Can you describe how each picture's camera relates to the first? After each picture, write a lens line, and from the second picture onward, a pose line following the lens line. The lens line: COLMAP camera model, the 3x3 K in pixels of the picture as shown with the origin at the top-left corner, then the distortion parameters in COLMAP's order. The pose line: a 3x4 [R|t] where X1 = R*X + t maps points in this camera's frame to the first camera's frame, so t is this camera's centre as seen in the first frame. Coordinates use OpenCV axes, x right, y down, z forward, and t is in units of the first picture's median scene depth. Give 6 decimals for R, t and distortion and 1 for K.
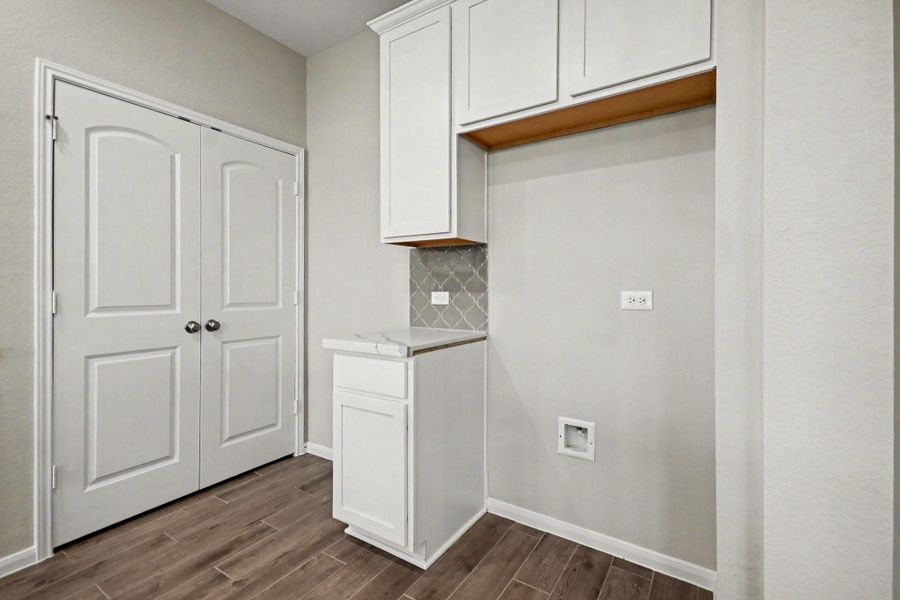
lens RADIAL K [[416.4, 0, 453.2], [0, 416.4, 292.3], [0, 0, 1]] dist [0.002214, -0.003442]
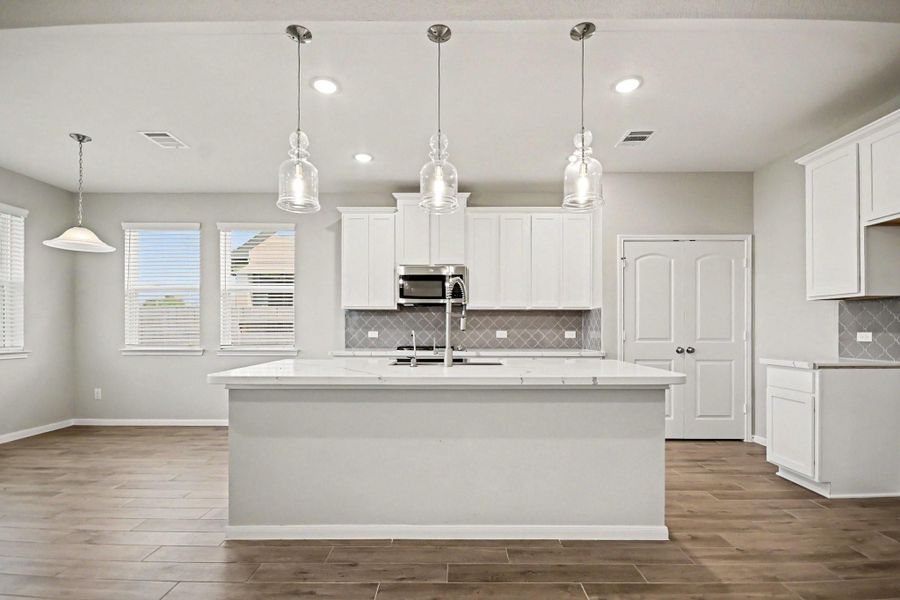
lens RADIAL K [[416.4, 0, 435.4], [0, 416.4, 325.9], [0, 0, 1]] dist [0.002214, -0.003442]
pose [[0.523453, -0.006212, -0.852032, 0.393519], [-0.006418, 0.999916, -0.011233, 0.002228], [0.852030, 0.011348, 0.523370, -0.914127]]
